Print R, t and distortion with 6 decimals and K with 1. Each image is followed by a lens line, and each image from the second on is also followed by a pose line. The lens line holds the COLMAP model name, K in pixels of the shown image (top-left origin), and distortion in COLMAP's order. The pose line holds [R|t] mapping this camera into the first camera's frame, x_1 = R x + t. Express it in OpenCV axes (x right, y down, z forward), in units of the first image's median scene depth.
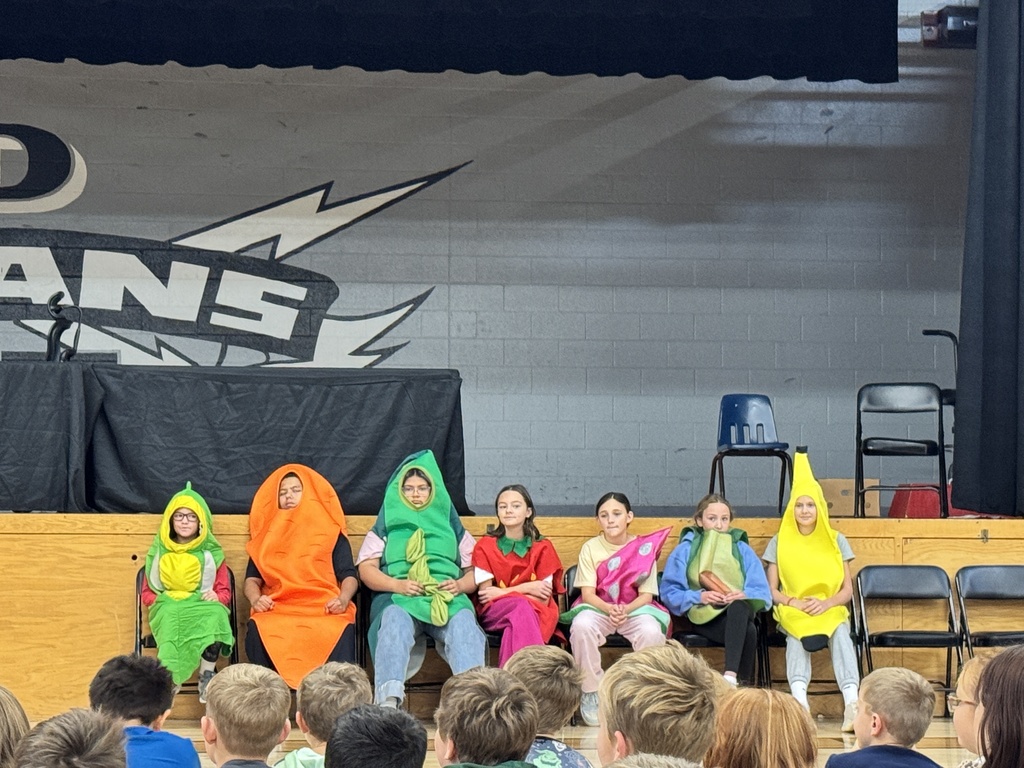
lens RADIAL K [[2830.7, 0, 575.4], [0, 2830.7, 370.2], [0, 0, 1]] dist [0.181553, 0.000000]
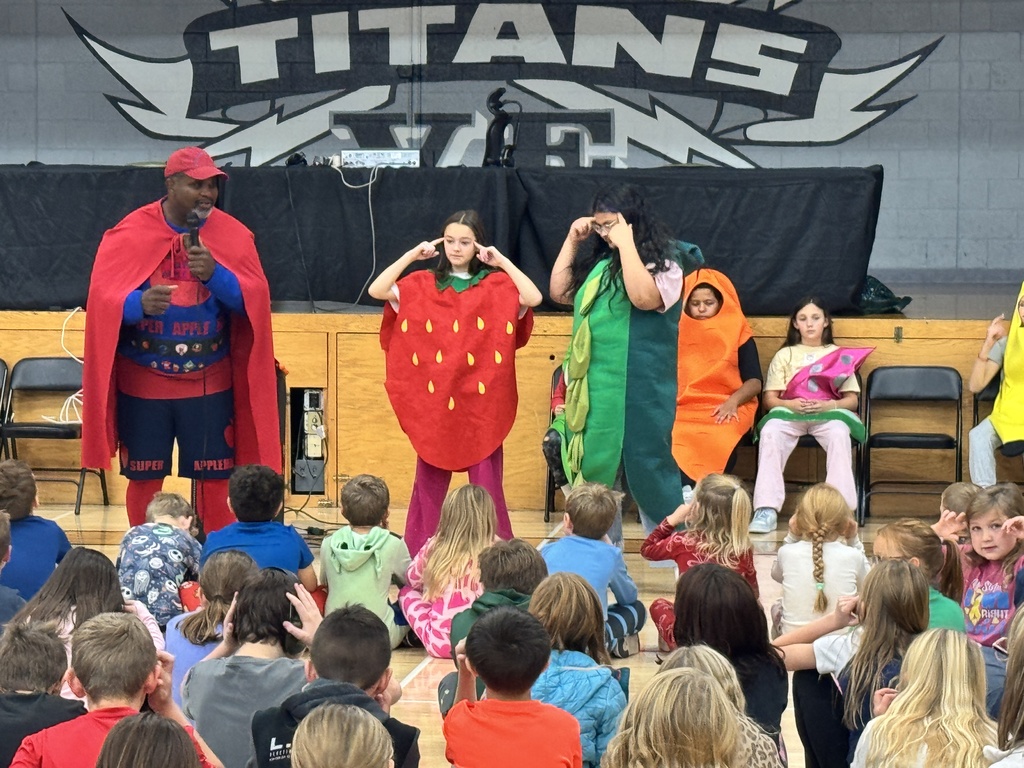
lens RADIAL K [[3371.0, 0, 514.3], [0, 3371.0, 383.7], [0, 0, 1]] dist [0.162683, 0.000000]
pose [[0.972232, 0.011535, -0.233736, 0.075936], [0.013010, 0.994576, 0.103199, -0.032948], [0.233658, -0.103374, 0.966808, -0.126277]]
